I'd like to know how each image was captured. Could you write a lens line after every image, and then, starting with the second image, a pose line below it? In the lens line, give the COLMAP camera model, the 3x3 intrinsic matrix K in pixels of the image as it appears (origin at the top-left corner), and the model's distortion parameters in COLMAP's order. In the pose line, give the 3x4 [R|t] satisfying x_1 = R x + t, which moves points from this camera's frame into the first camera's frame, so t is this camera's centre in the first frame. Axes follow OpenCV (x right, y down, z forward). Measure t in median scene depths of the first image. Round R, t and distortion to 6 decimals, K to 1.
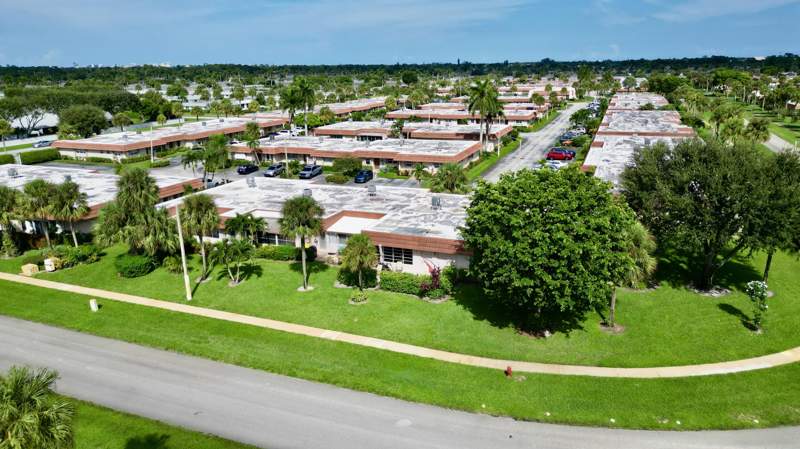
lens RADIAL K [[562.7, 0, 400.0], [0, 562.7, 224.5], [0, 0, 1]] dist [0.041658, -0.067416]
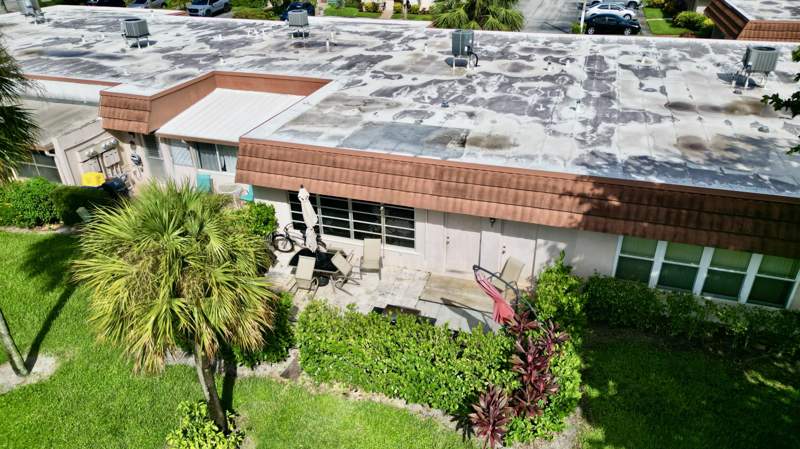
lens RADIAL K [[562.7, 0, 400.0], [0, 562.7, 224.5], [0, 0, 1]] dist [0.041658, -0.067416]
pose [[0.998050, -0.029314, 0.055103, -0.002032], [0.015878, 0.973049, 0.230050, -0.012225], [-0.060362, -0.228726, 0.971618, 0.667687]]
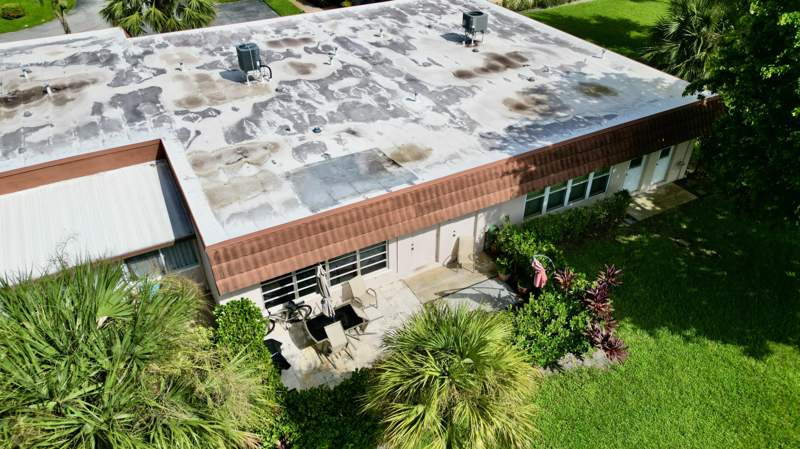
lens RADIAL K [[562.7, 0, 400.0], [0, 562.7, 224.5], [0, 0, 1]] dist [0.041658, -0.067416]
pose [[0.628563, -0.443950, 0.638606, -0.169888], [0.192412, 0.884323, 0.425383, -0.090256], [-0.753583, -0.144504, 0.641274, 0.740449]]
